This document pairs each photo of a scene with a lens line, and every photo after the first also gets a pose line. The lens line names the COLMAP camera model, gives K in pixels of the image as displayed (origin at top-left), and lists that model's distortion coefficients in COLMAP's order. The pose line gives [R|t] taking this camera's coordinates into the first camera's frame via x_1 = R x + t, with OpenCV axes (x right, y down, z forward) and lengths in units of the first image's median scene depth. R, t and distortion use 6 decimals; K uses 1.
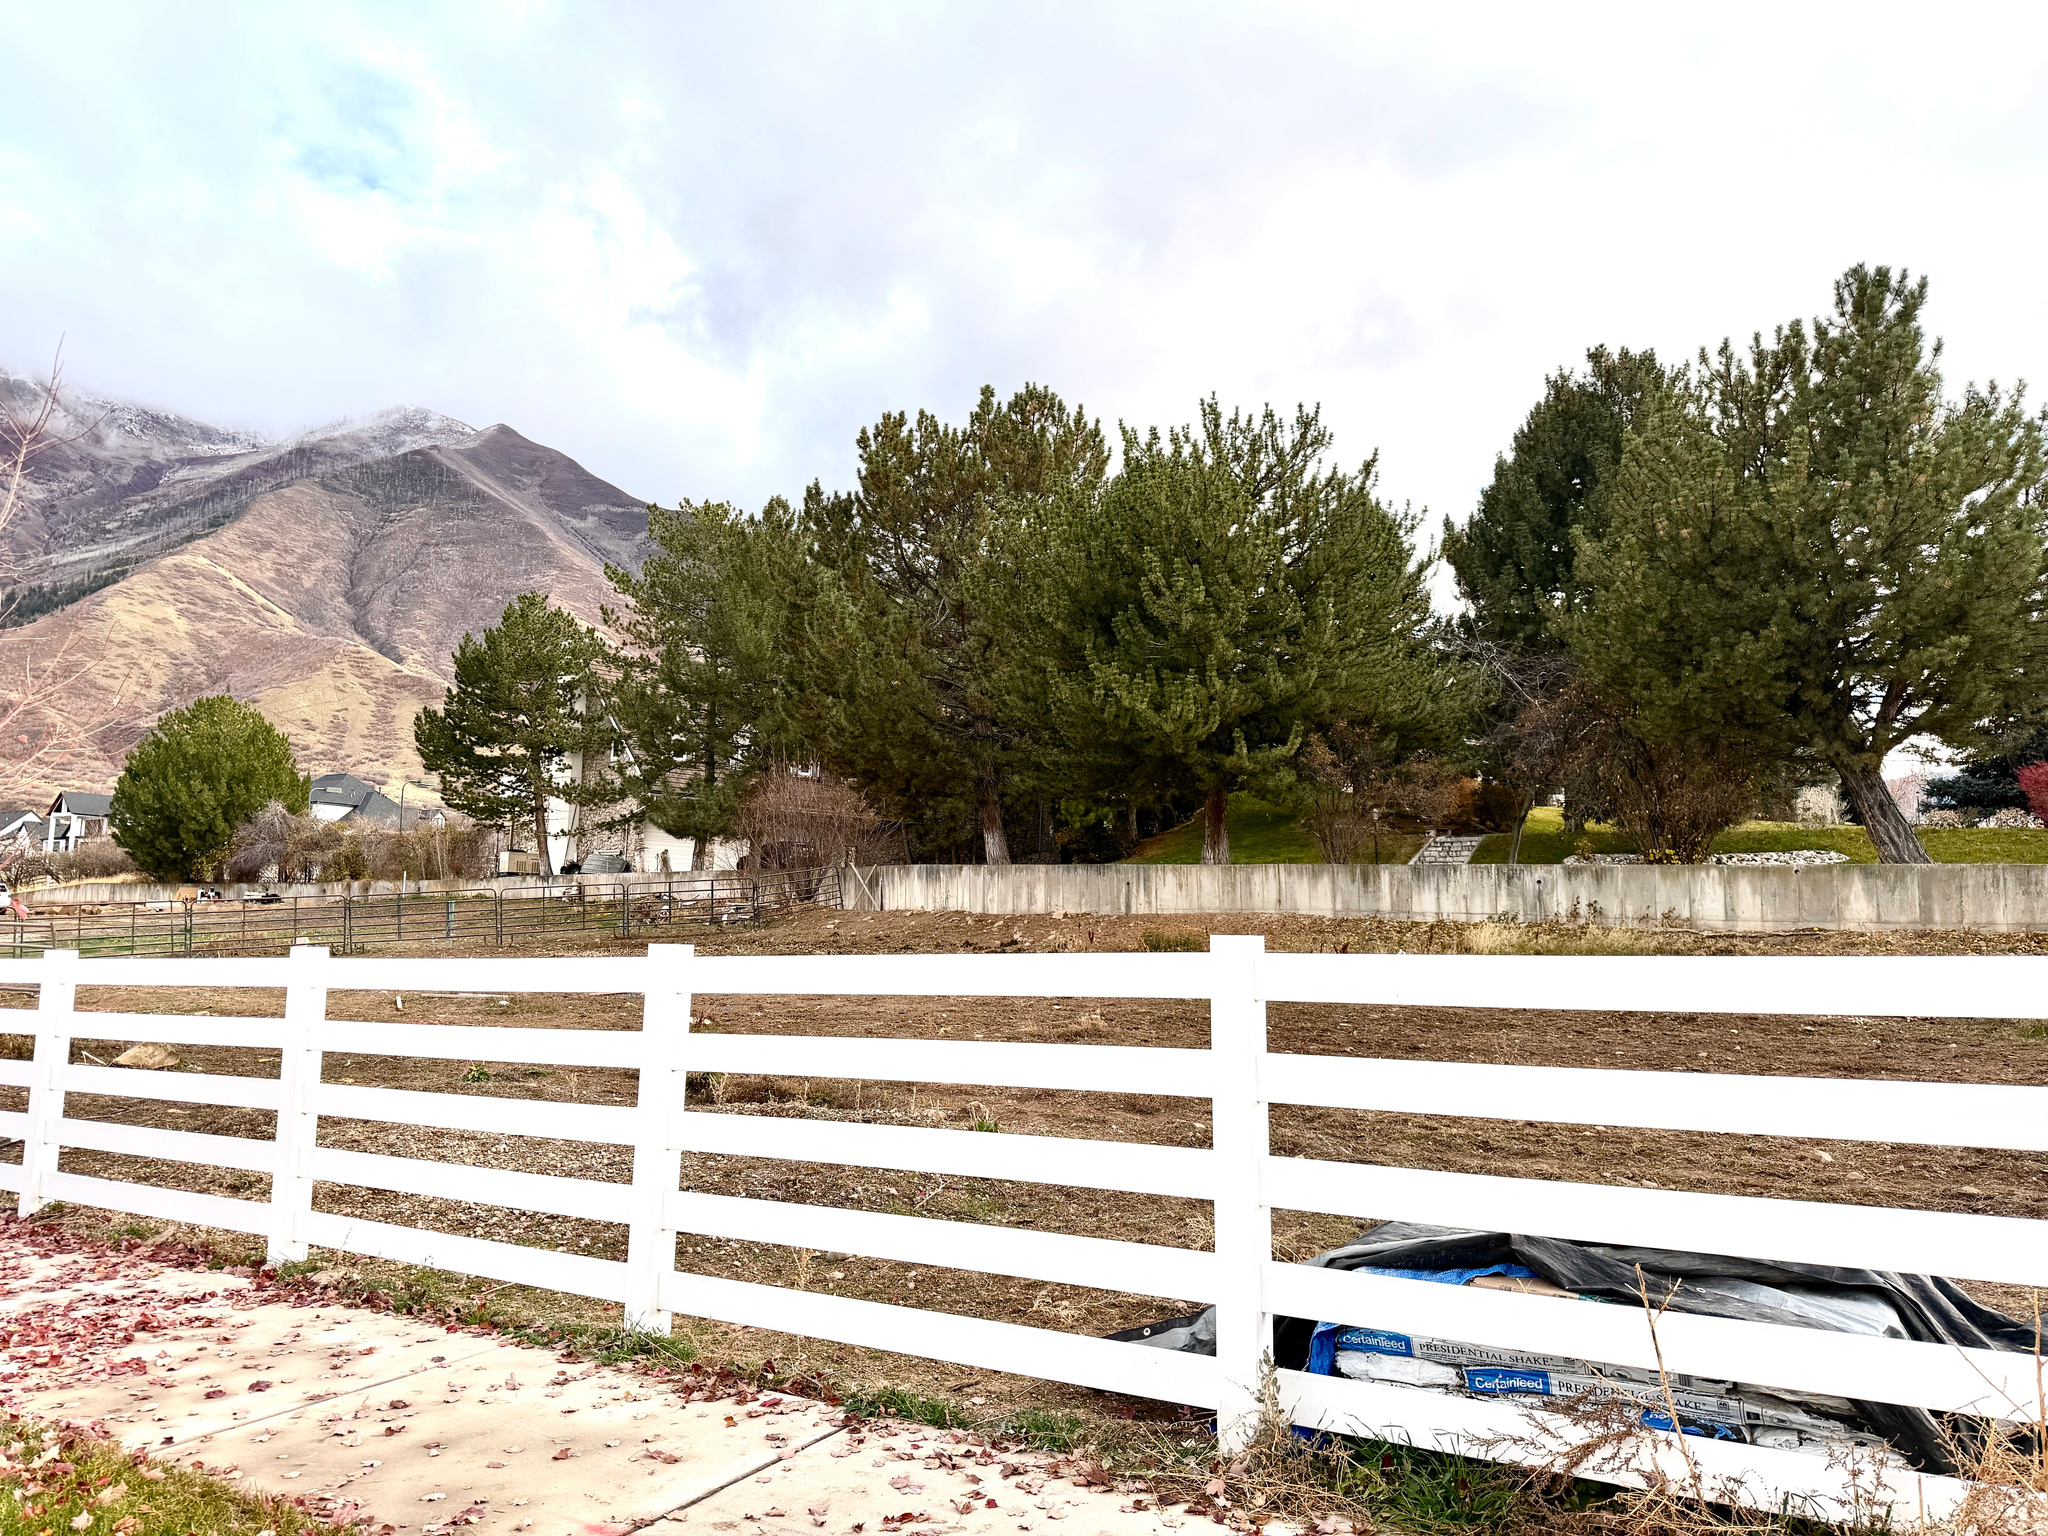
lens RADIAL K [[1406.8, 0, 1003.3], [0, 1406.8, 784.3], [0, 0, 1]] dist [0.046214, -0.058414]
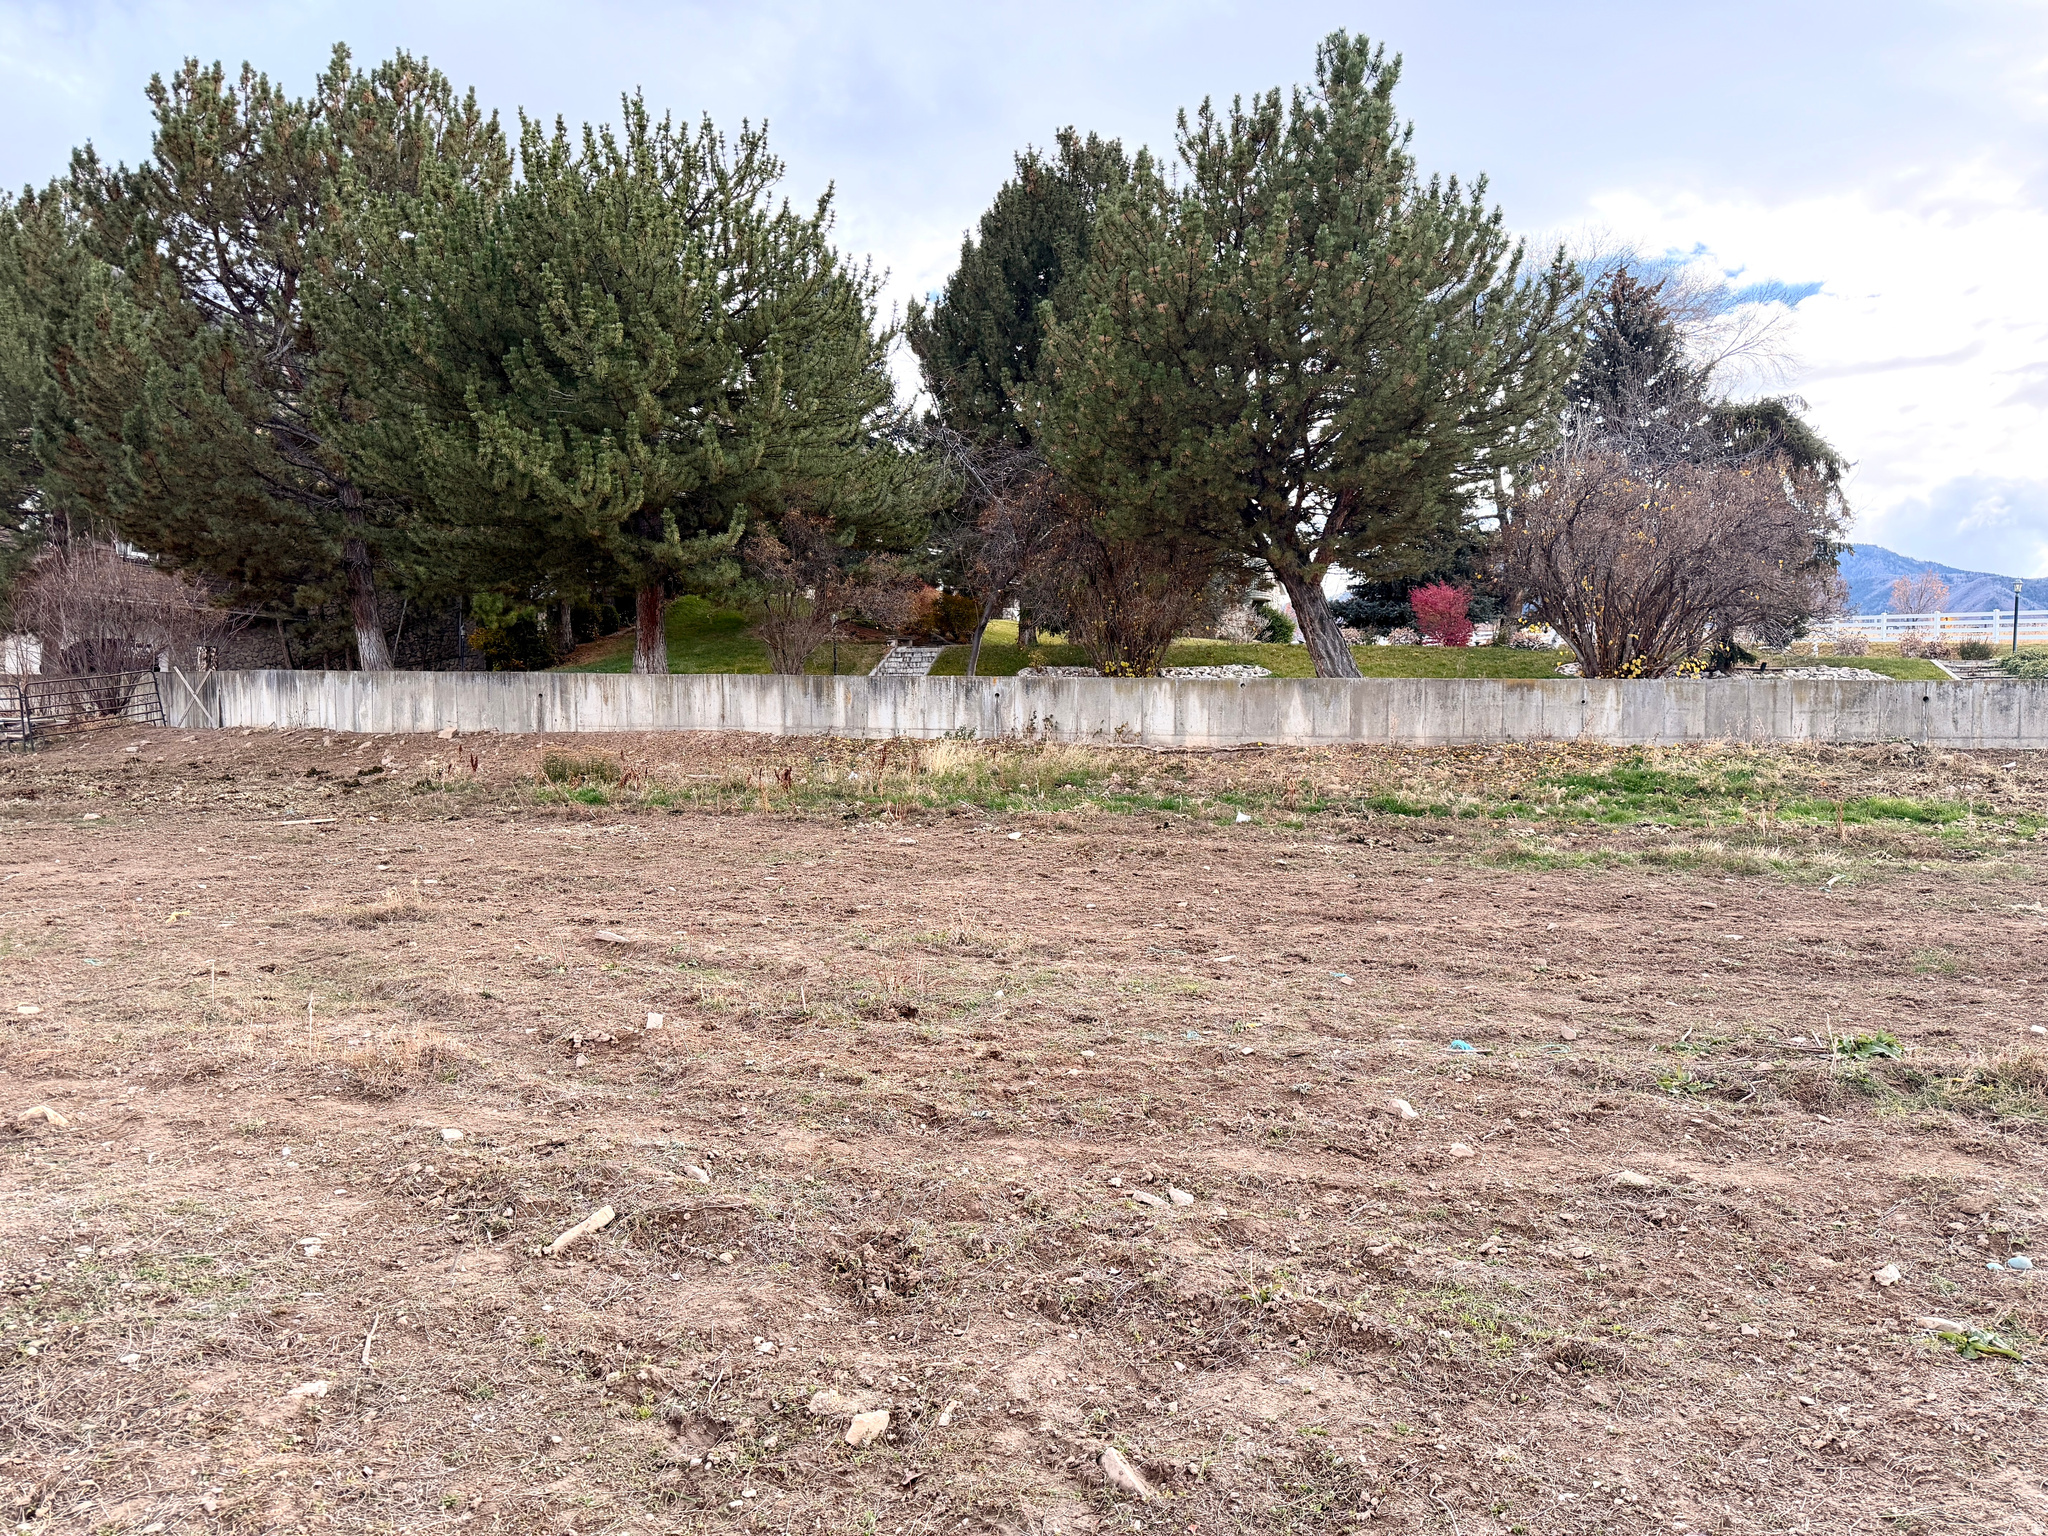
lens RADIAL K [[1406.8, 0, 1018.6], [0, 1406.8, 773.9], [0, 0, 1]] dist [0.046214, -0.058414]
pose [[0.927681, -0.016747, 0.372999, 0.035573], [-0.030264, 0.992334, 0.119823, 0.007345], [-0.372146, -0.122446, 0.920062, 0.107886]]
